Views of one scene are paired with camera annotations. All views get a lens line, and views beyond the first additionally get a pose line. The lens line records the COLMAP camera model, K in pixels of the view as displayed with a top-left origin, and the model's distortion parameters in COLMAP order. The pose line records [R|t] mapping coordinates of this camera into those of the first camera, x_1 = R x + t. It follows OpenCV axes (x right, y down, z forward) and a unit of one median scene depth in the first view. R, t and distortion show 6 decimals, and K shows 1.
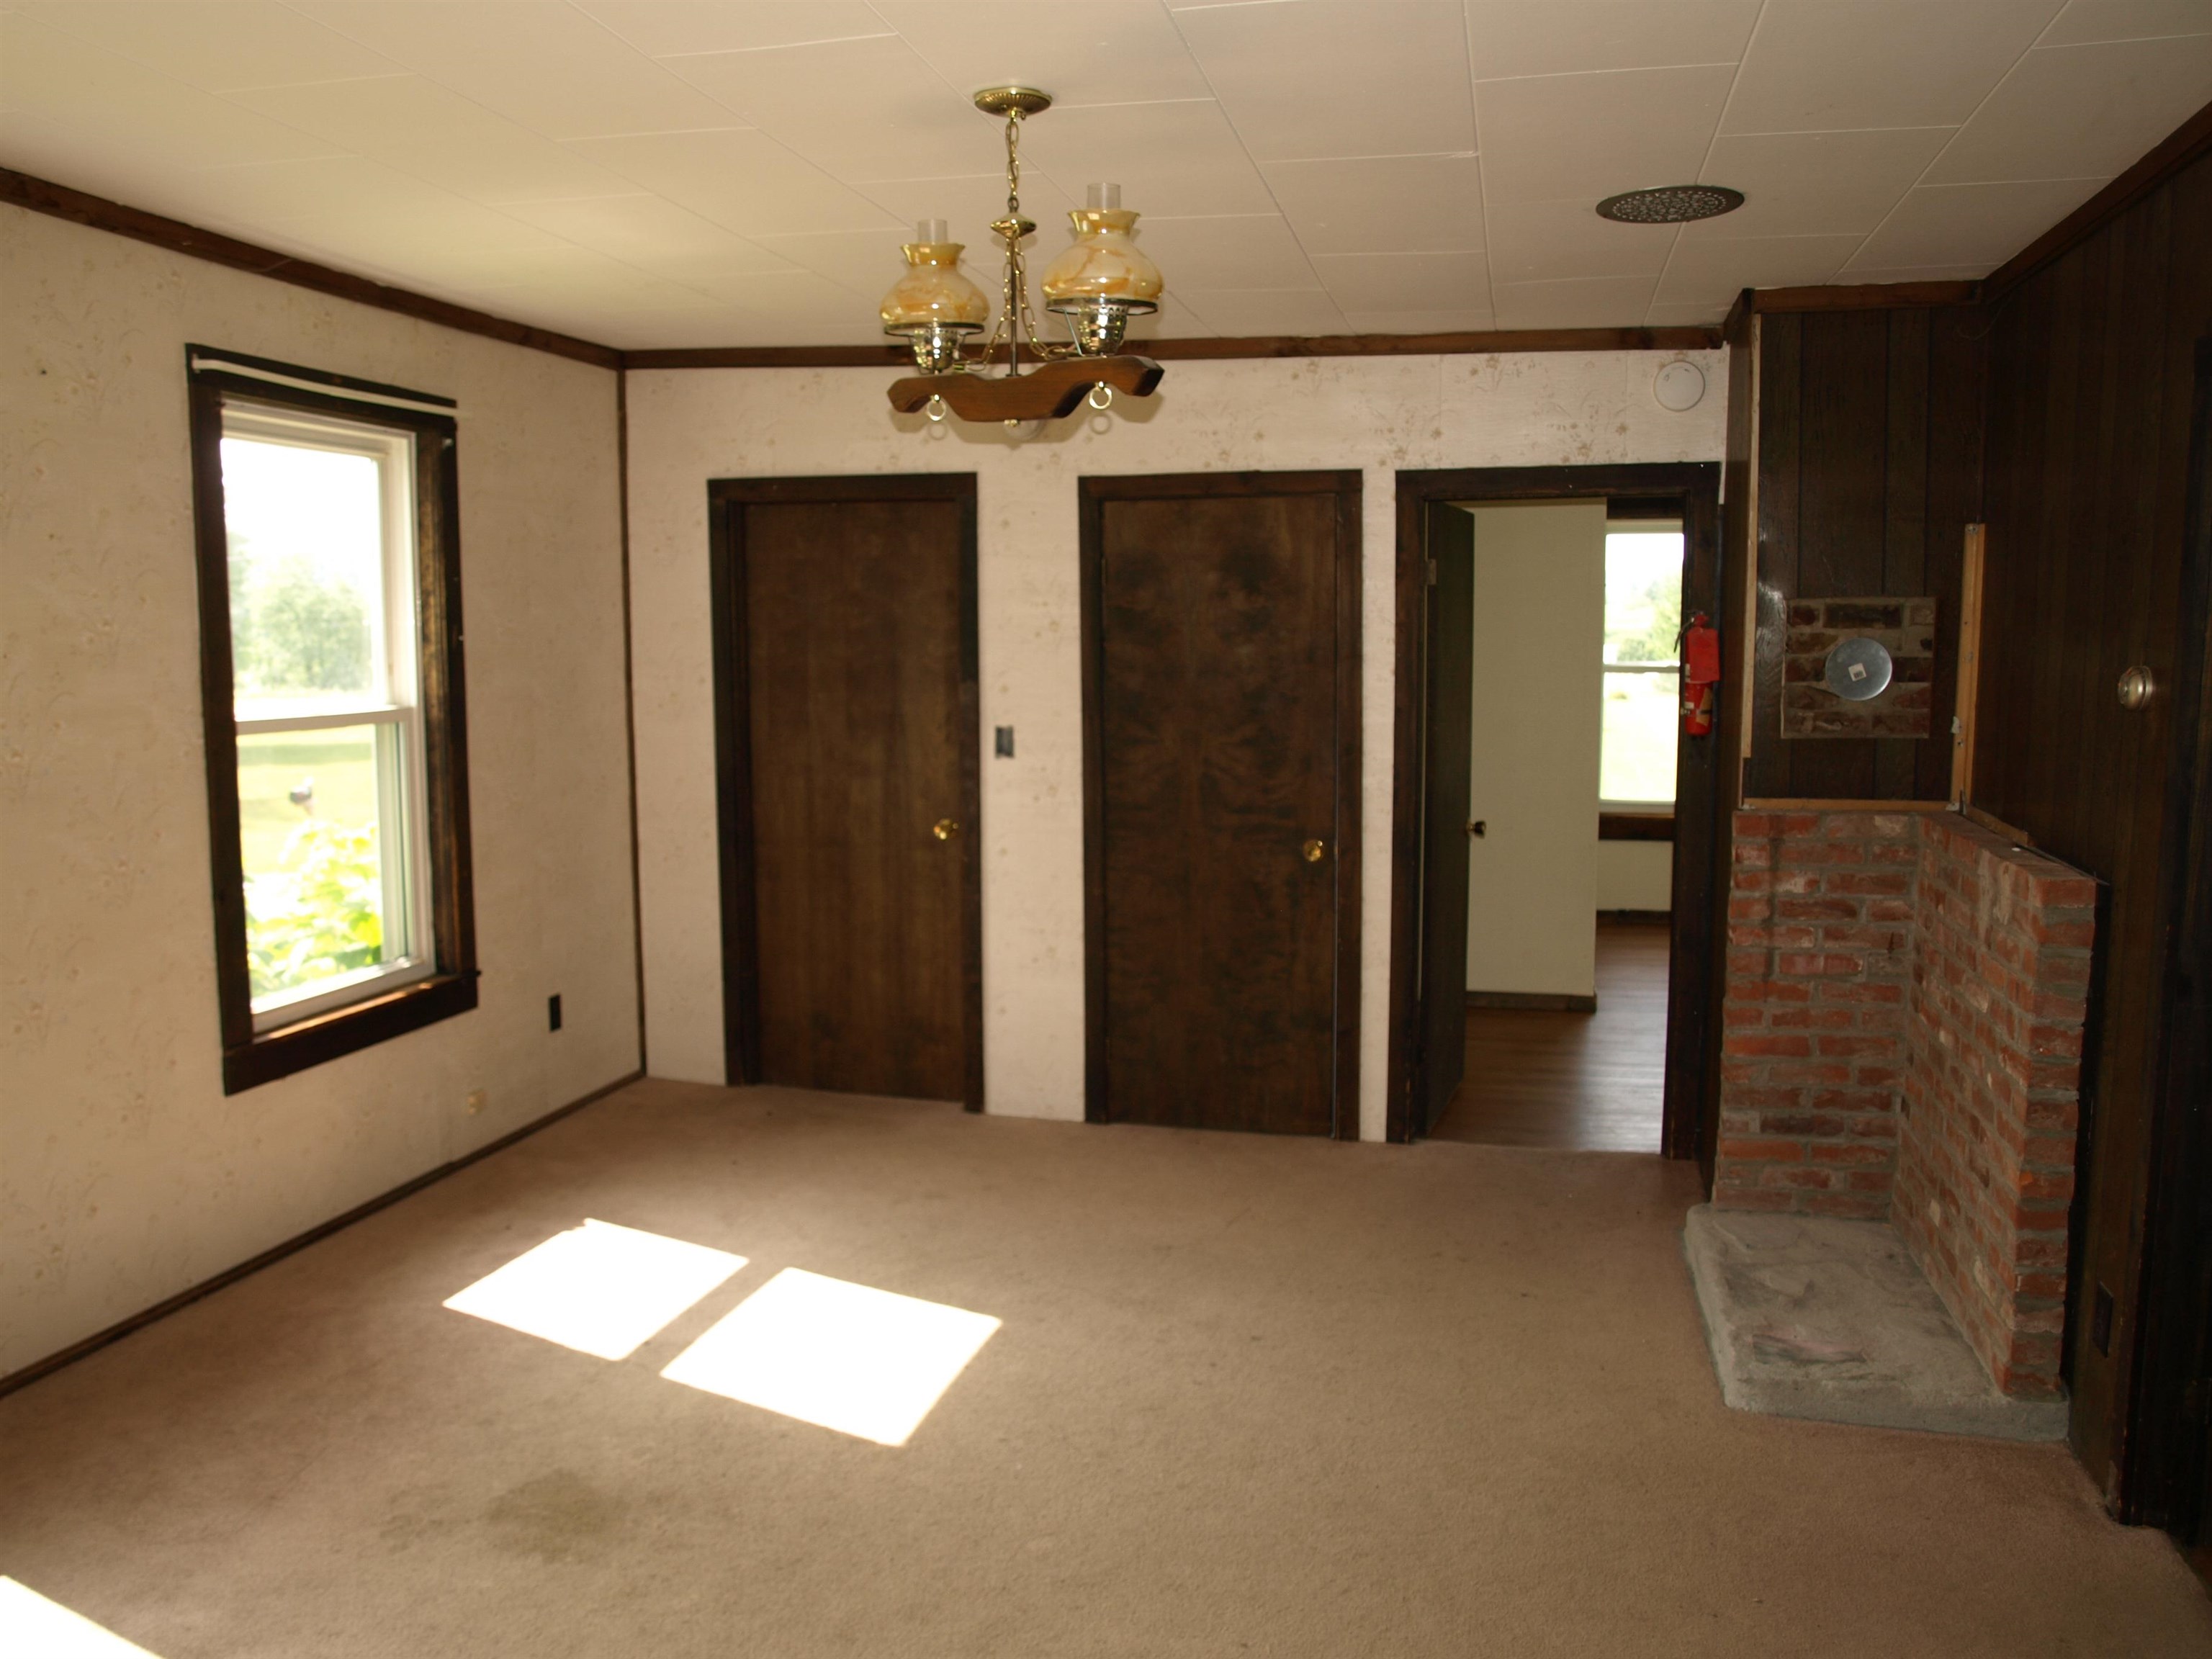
lens RADIAL K [[1767.2, 0, 1027.3], [0, 1767.2, 826.9], [0, 0, 1]] dist [-0.096950, 0.049835]
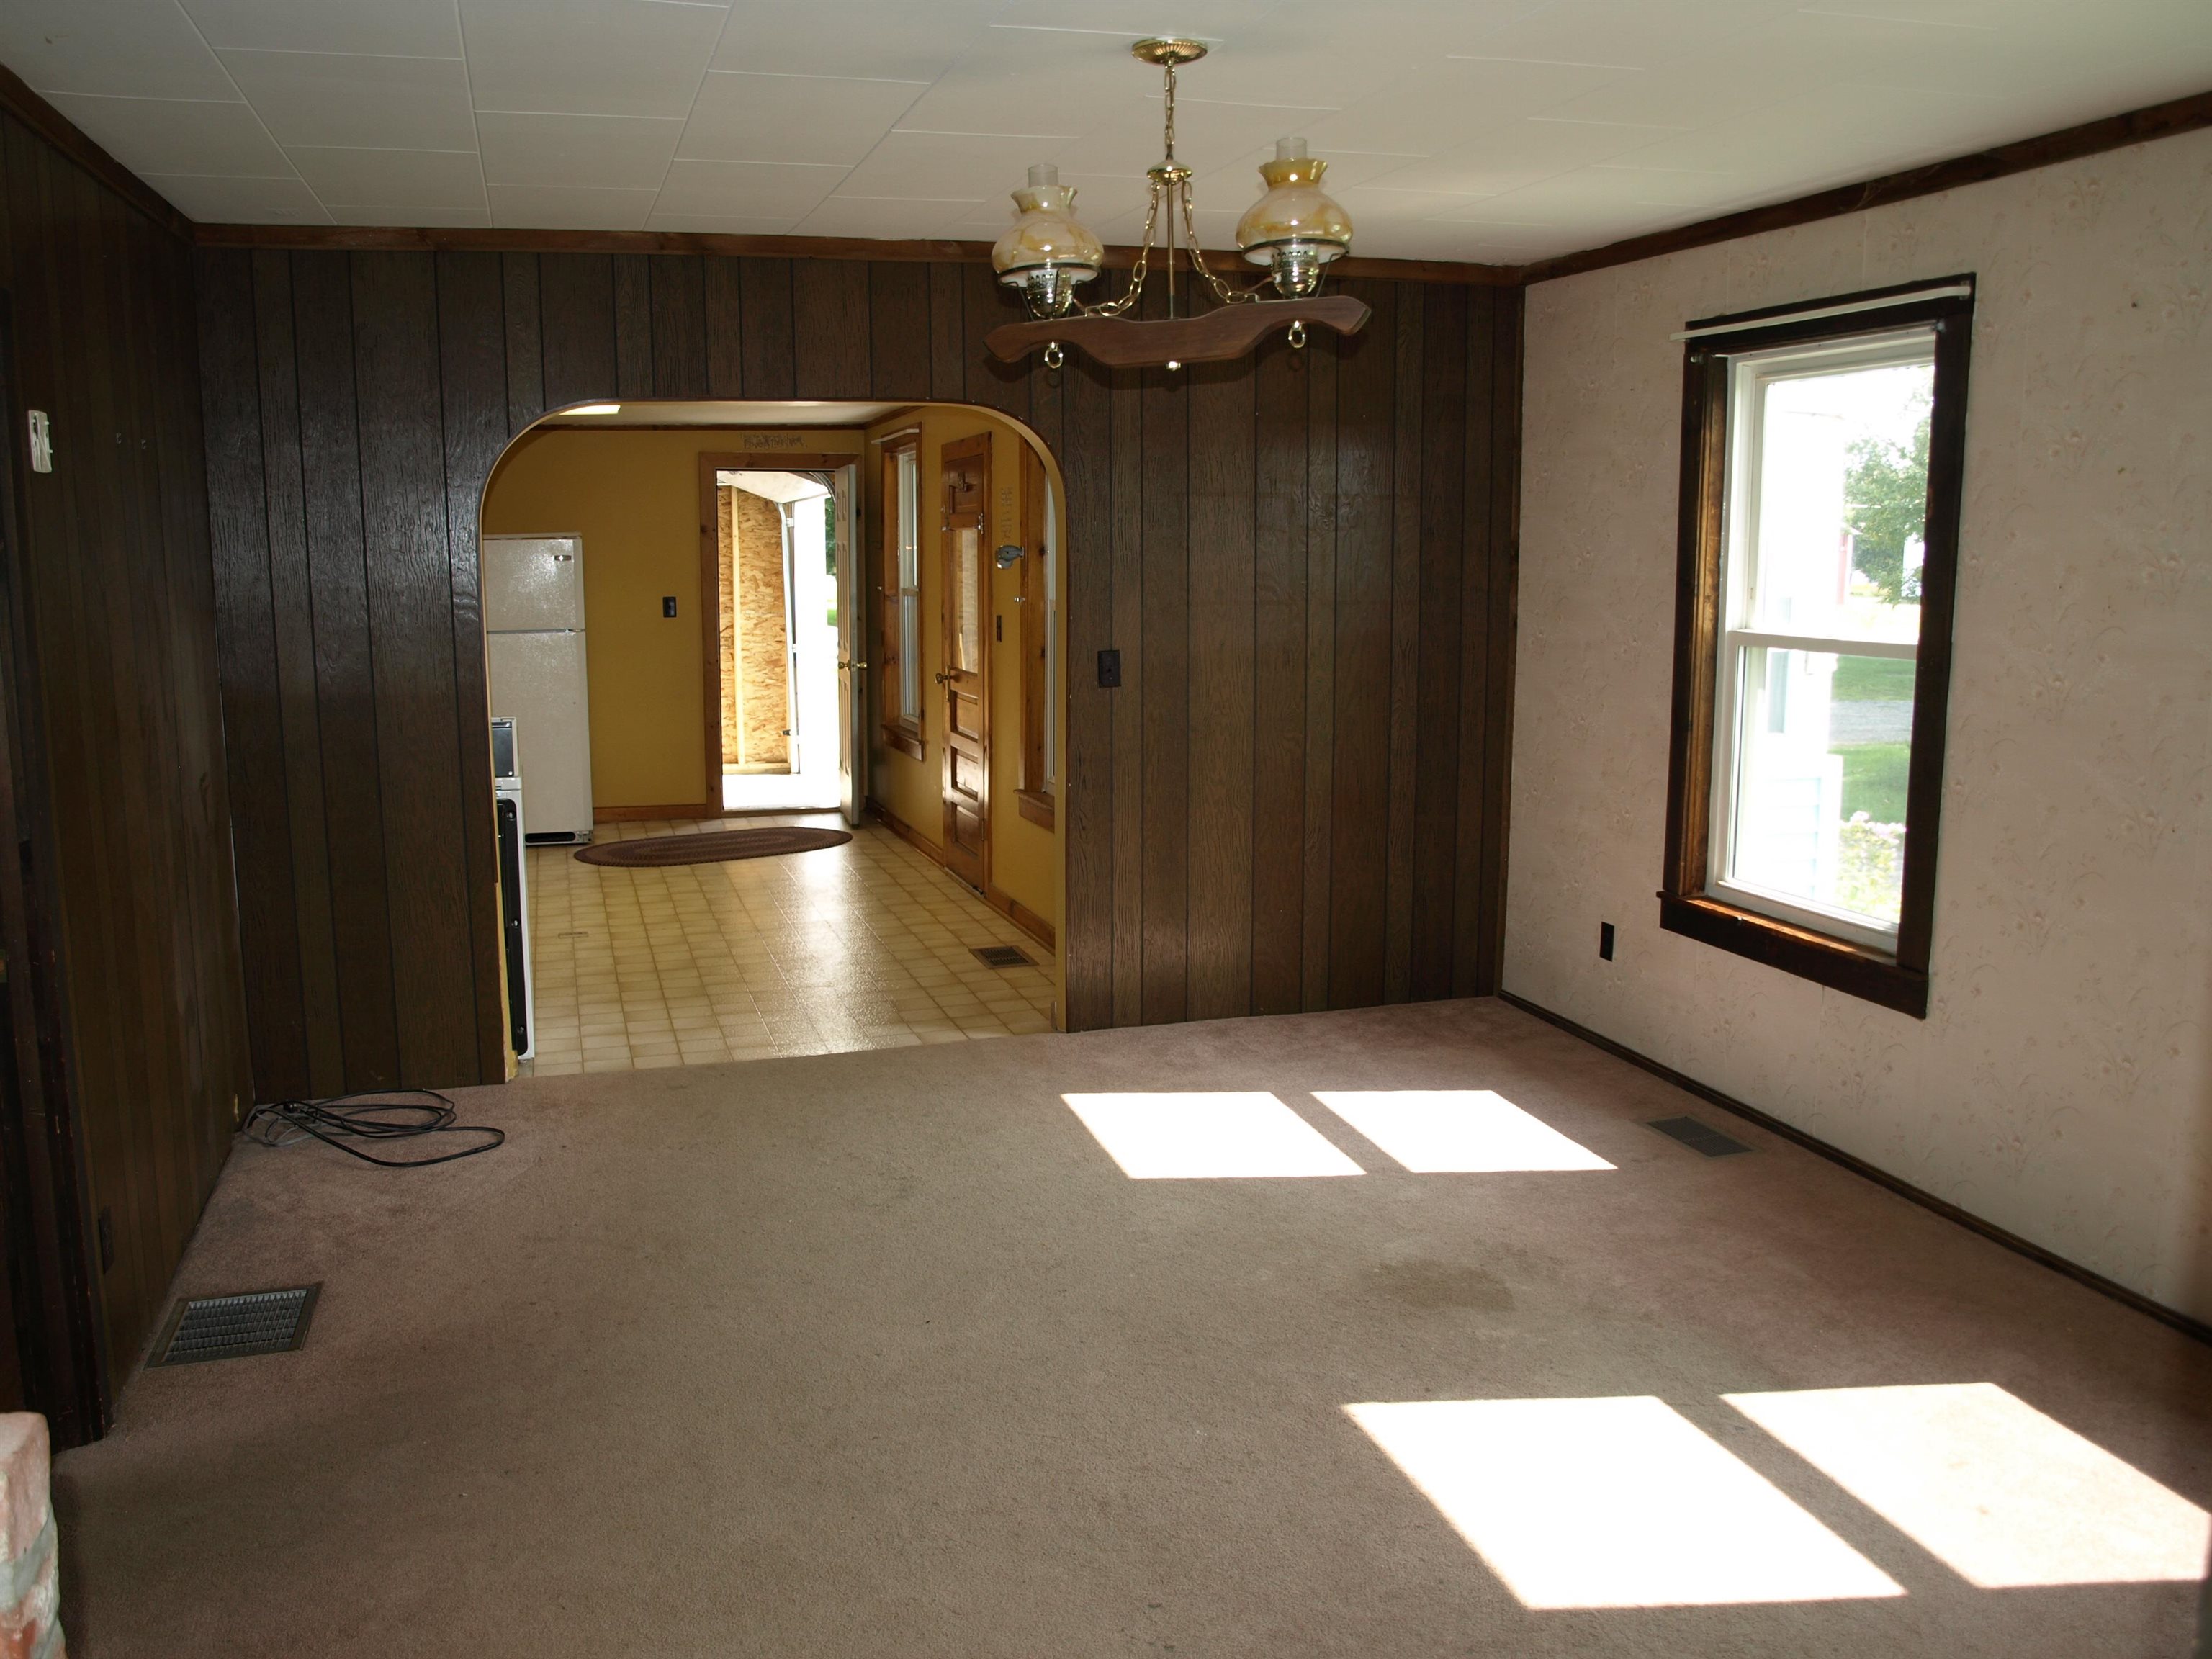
lens RADIAL K [[1767.2, 0, 1106.8], [0, 1767.2, 831.5], [0, 0, 1]] dist [-0.096950, 0.049835]
pose [[-0.834223, 0.087821, -0.544390, 0.425285], [-0.063223, 0.965493, 0.252636, -0.156657], [0.547792, 0.245173, -0.799884, 1.324485]]
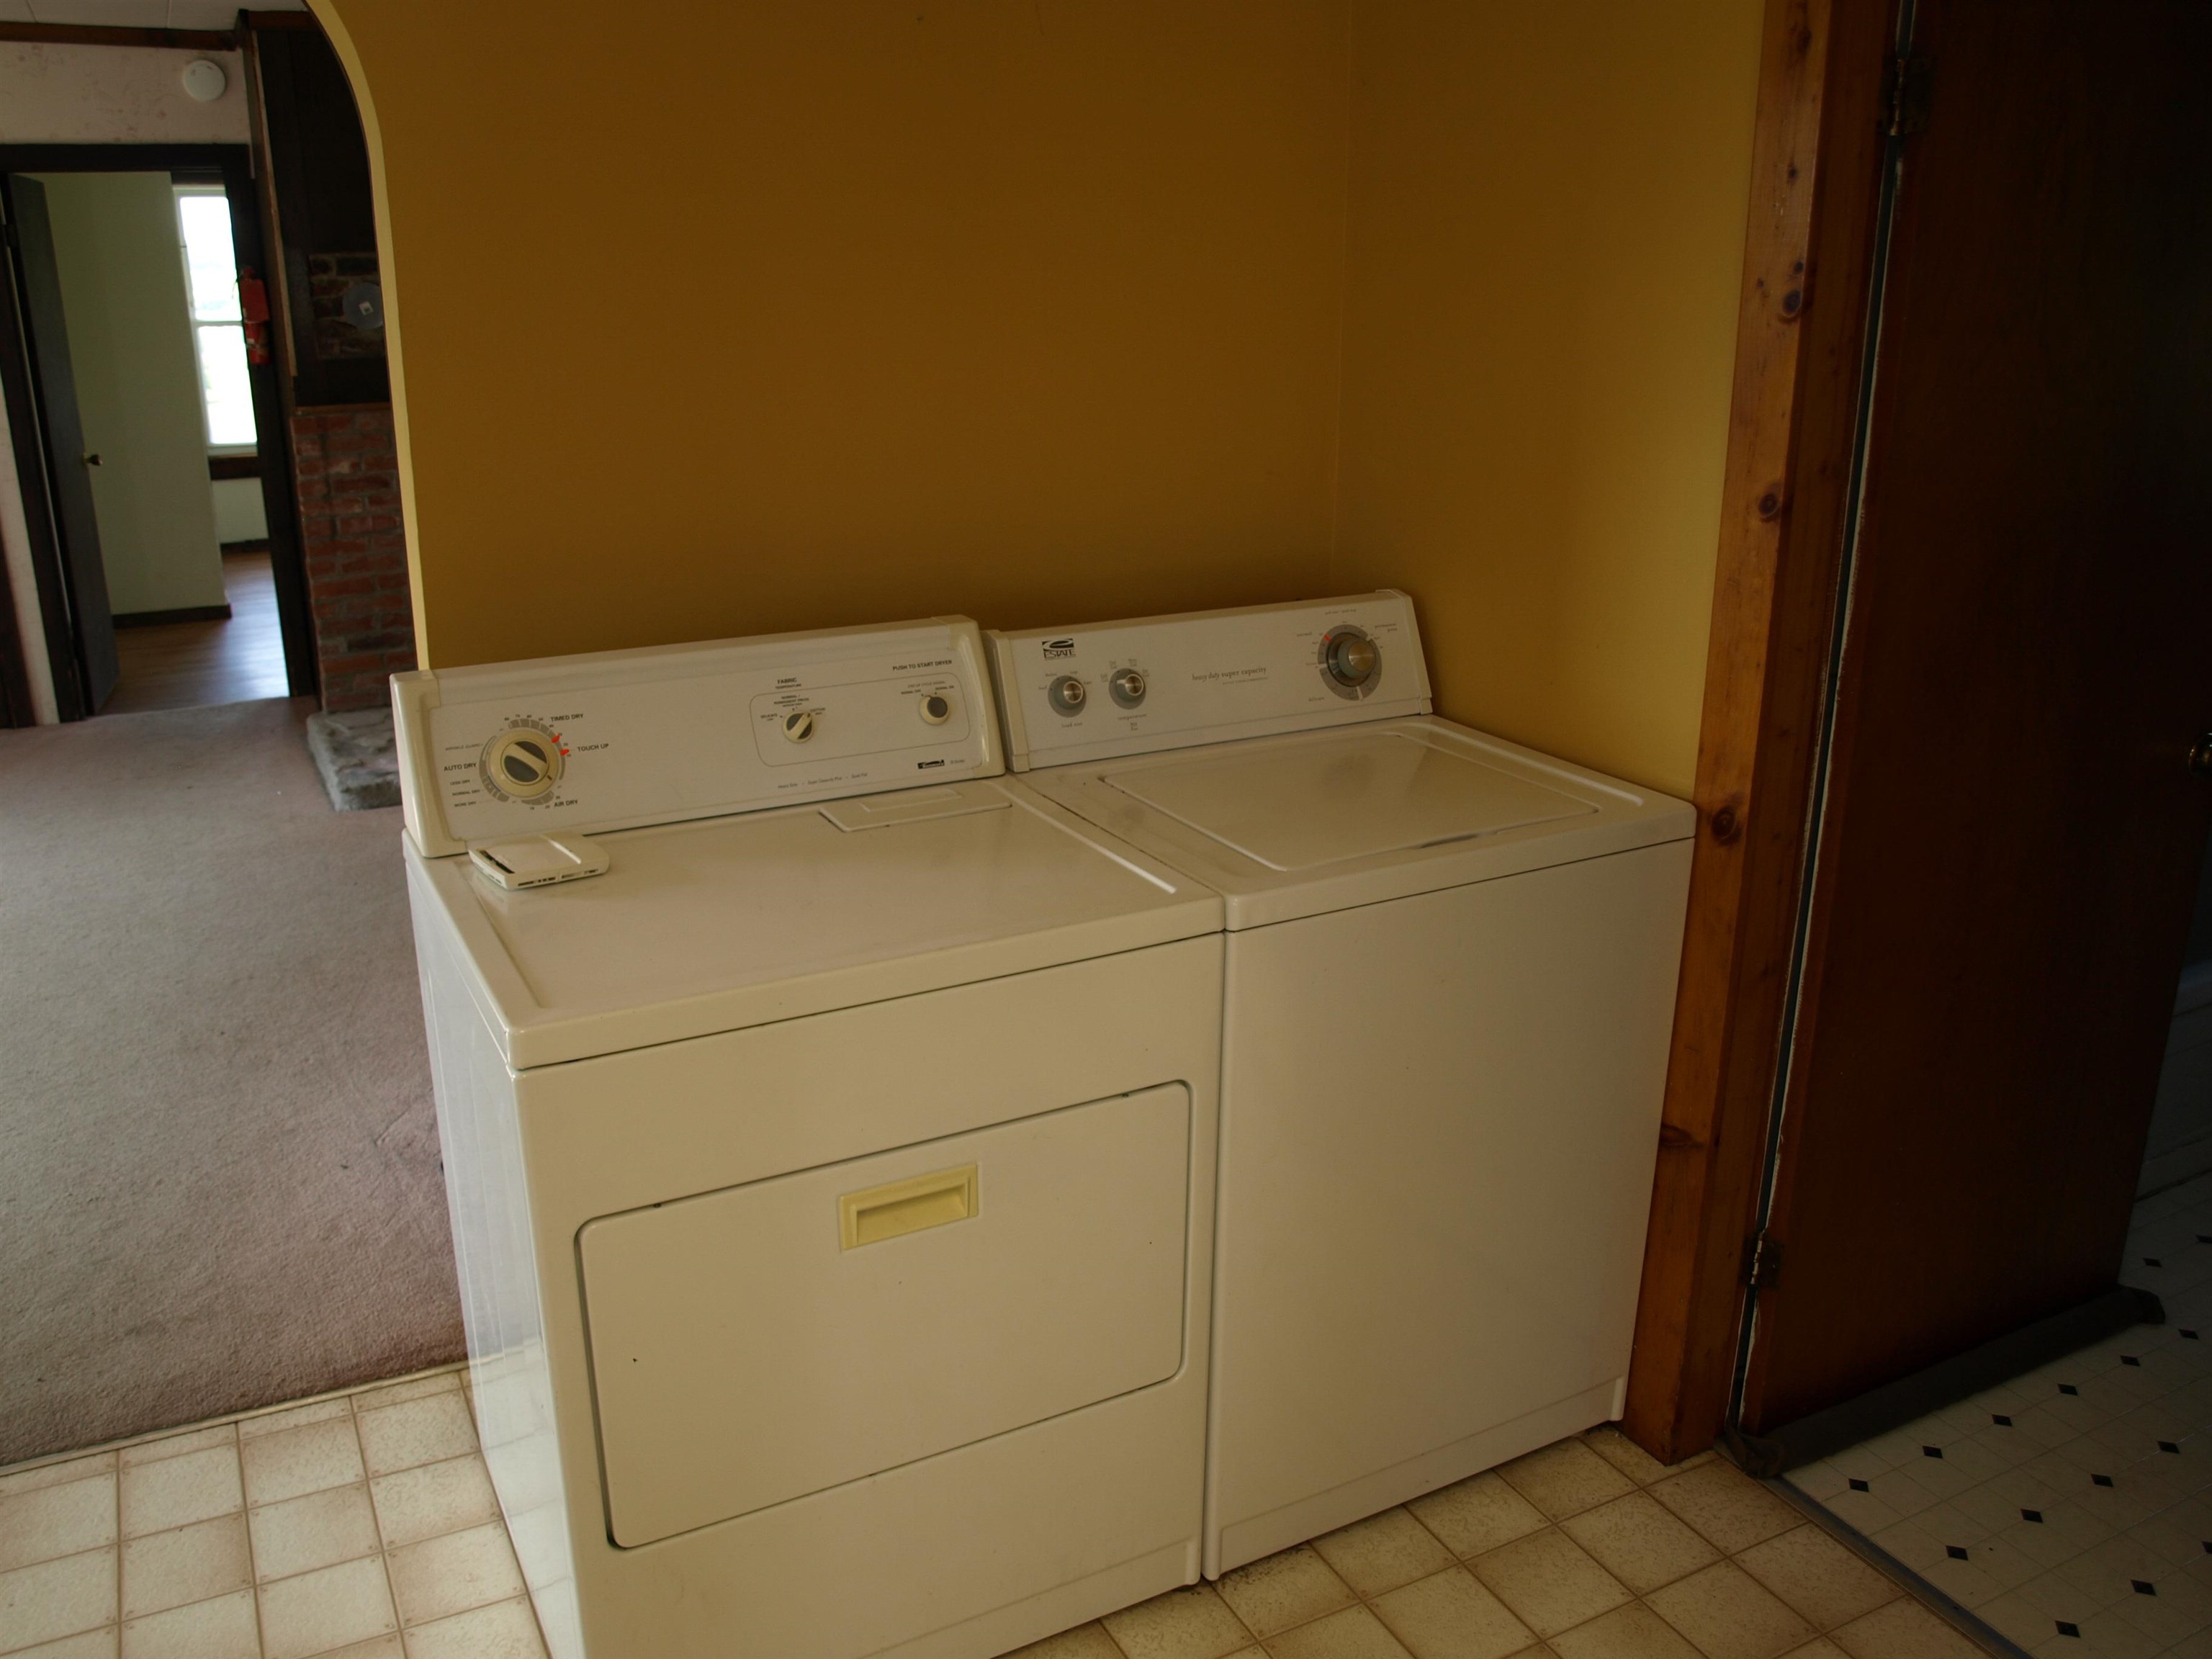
lens RADIAL K [[1767.2, 0, 1064.5], [0, 1767.2, 835.6], [0, 0, 1]] dist [-0.096950, 0.049835]
pose [[0.728861, -0.205421, 0.653118, -0.097903], [0.076704, 0.972423, 0.220250, 0.057343], [-0.680351, -0.110435, 0.724518, -0.413537]]
